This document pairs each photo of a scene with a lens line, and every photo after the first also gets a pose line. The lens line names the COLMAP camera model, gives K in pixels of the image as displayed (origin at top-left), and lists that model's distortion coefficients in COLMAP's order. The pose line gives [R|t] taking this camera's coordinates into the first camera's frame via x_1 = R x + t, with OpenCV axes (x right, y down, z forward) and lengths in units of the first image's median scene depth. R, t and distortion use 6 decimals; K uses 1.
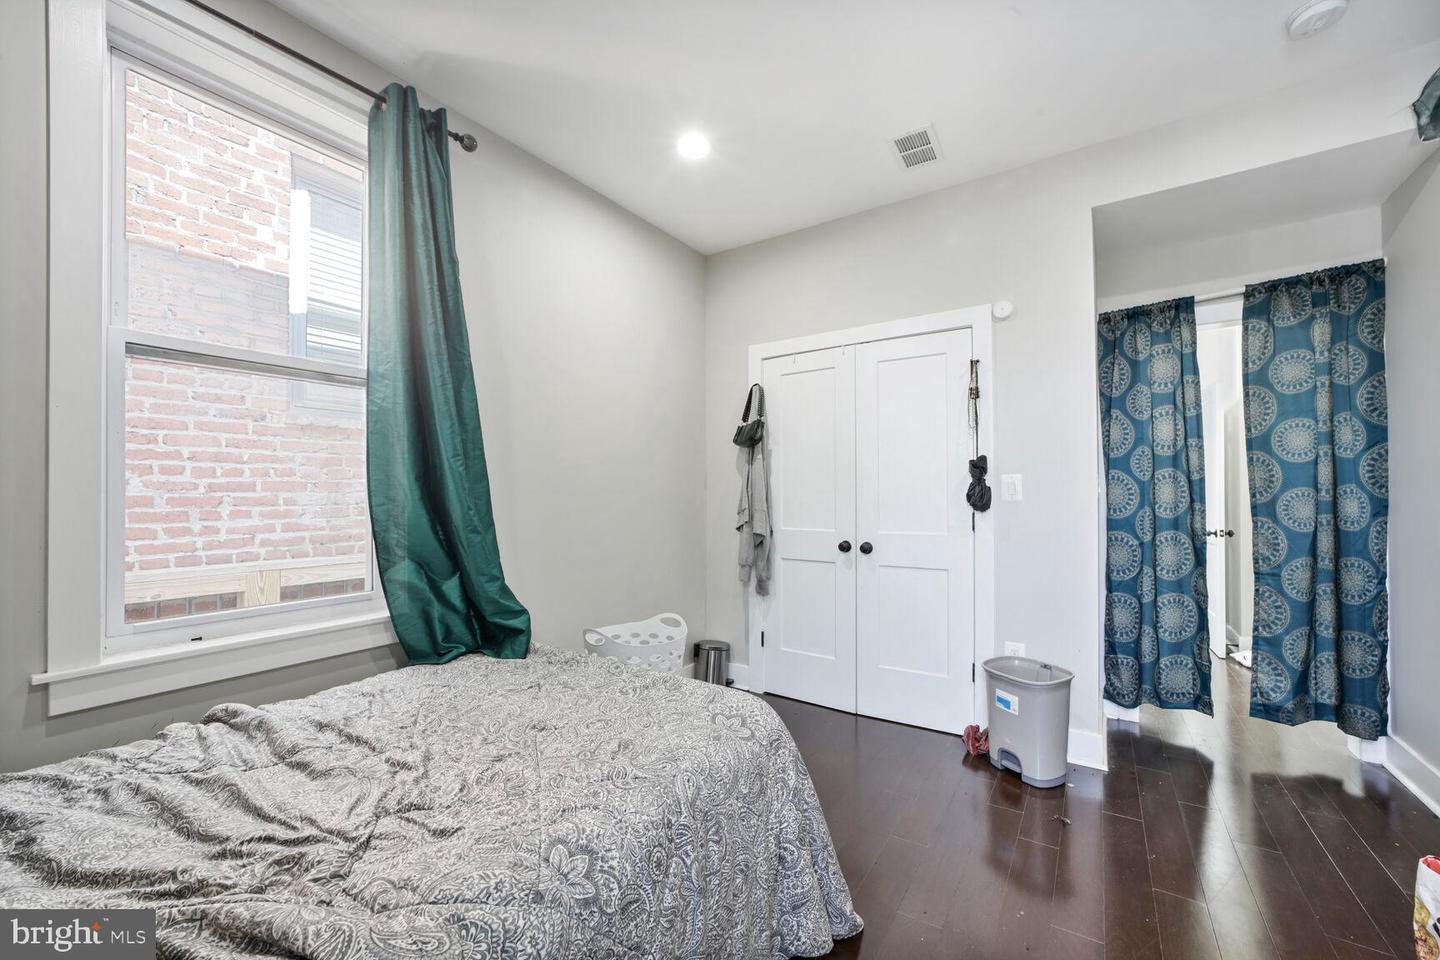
lens RADIAL K [[577.7, 0, 717.6], [0, 577.7, 493.8], [0, 0, 1]] dist [0.000051, -0.000274]
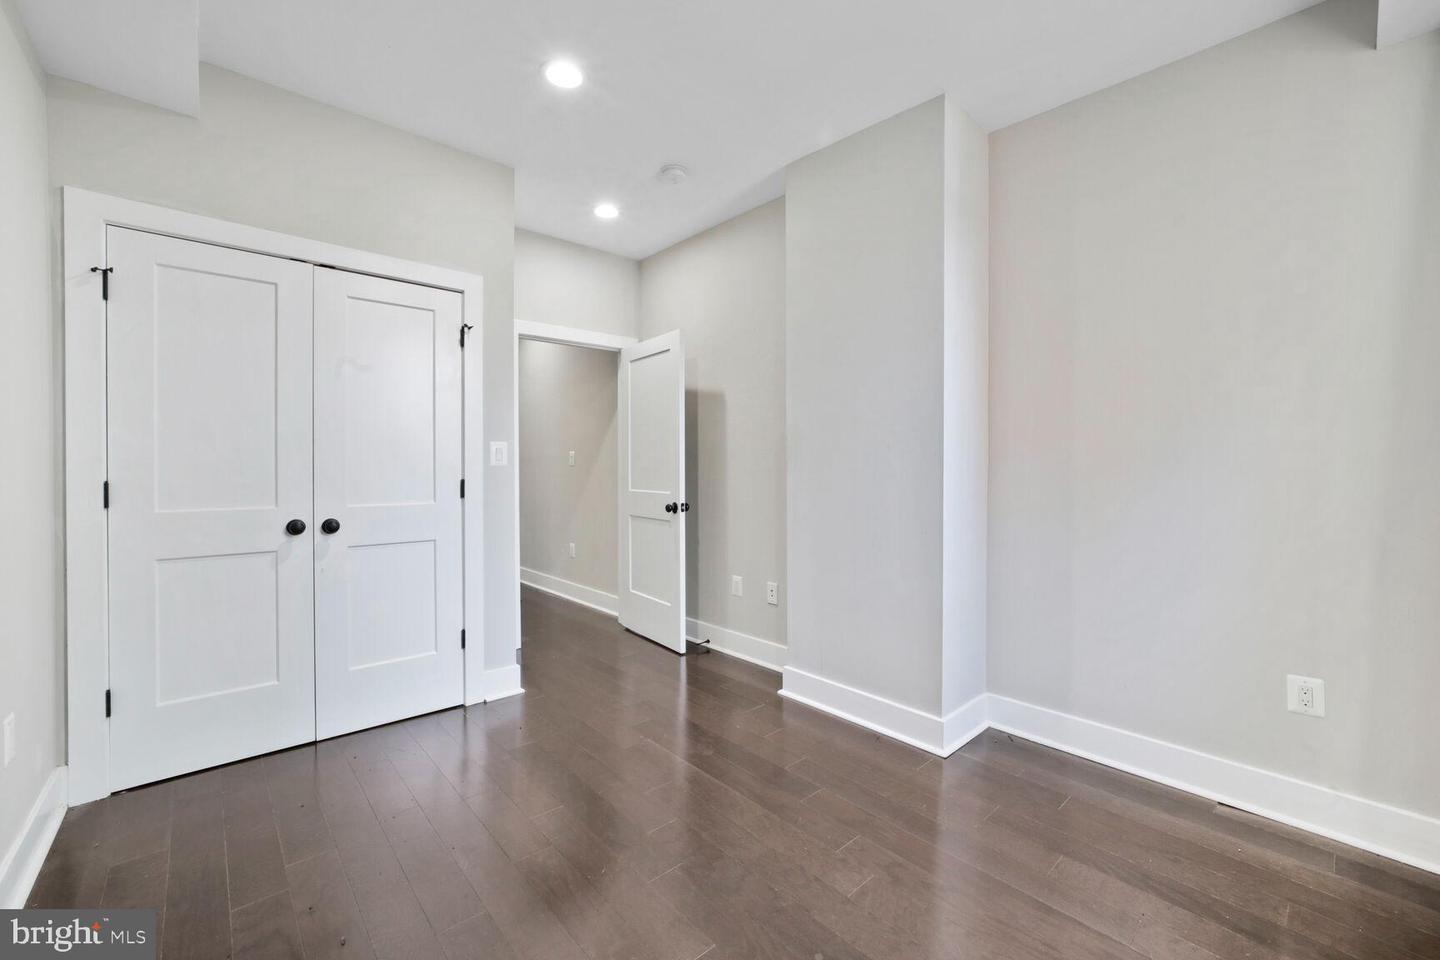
lens RADIAL K [[577.7, 0, 720.8], [0, 577.7, 467.1], [0, 0, 1]] dist [0.000051, -0.000274]
pose [[0.251256, -0.003385, 0.967915, -0.371173], [-0.009506, 0.999937, 0.005965, 0.003241], [-0.967874, -0.010699, 0.251208, 0.284858]]
